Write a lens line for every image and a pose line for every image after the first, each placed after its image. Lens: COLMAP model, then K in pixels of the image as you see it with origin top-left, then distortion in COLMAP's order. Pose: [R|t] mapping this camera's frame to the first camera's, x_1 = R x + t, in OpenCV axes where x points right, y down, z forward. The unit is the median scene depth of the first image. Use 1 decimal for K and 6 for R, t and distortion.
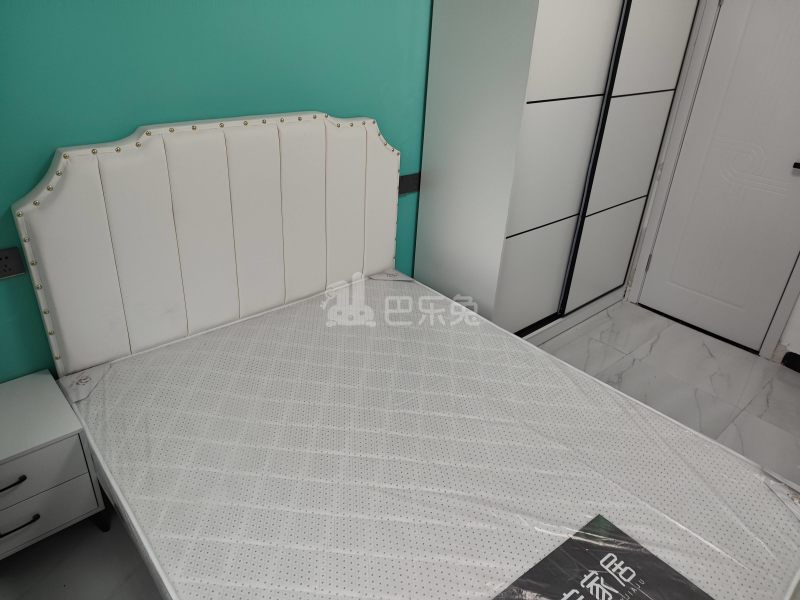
lens RADIAL K [[561.1, 0, 398.9], [0, 561.1, 297.0], [0, 0, 1]] dist [0.012748, -0.019009]
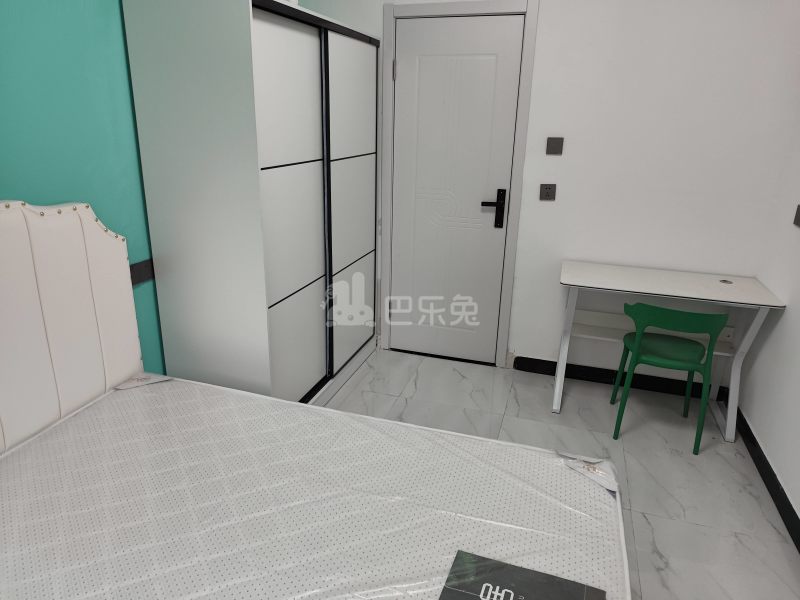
lens RADIAL K [[561.1, 0, 400.5], [0, 561.1, 298.9], [0, 0, 1]] dist [0.012748, -0.019009]
pose [[0.858319, -0.191703, 0.475960, -0.073585], [0.257537, 0.963238, -0.076464, 0.011150], [-0.443805, 0.188208, 0.876136, 0.074420]]
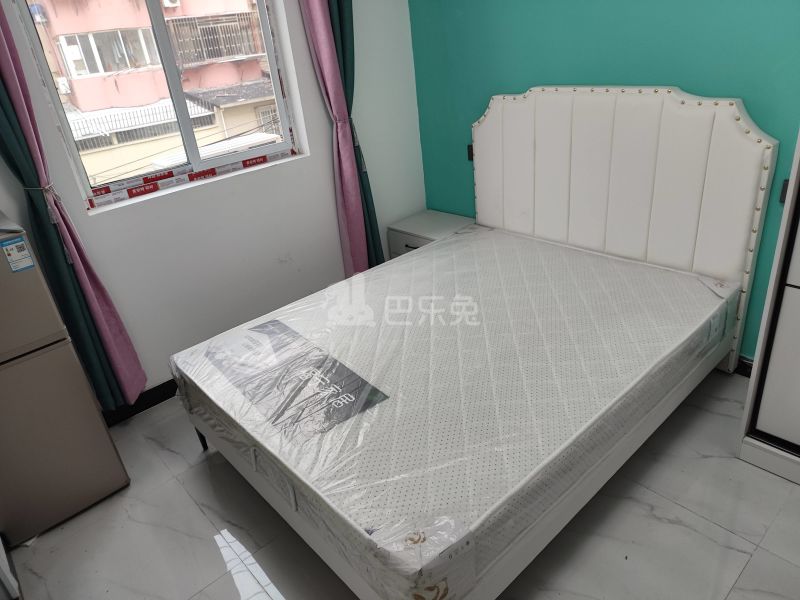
lens RADIAL K [[561.1, 0, 399.9], [0, 561.1, 297.3], [0, 0, 1]] dist [0.012748, -0.019009]
pose [[-0.003882, 0.394764, -0.918774, 0.964761], [-0.369351, 0.853247, 0.368170, -0.194192], [0.929282, 0.340779, 0.142494, 0.513986]]
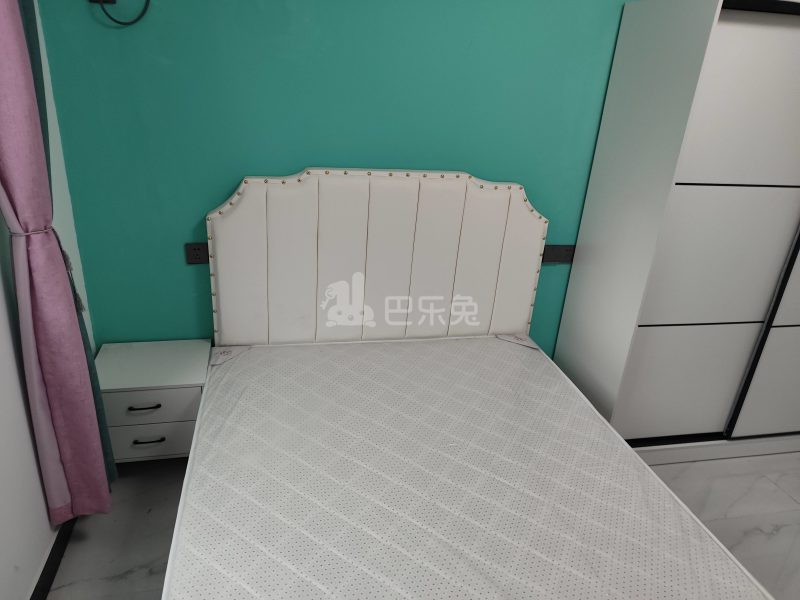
lens RADIAL K [[561.1, 0, 390.7], [0, 561.1, 313.5], [0, 0, 1]] dist [0.012748, -0.019009]
pose [[0.867444, 0.204062, -0.453762, 0.283517], [-0.246814, 0.968382, -0.036334, 0.012814], [0.432001, 0.143513, 0.890382, 0.000004]]
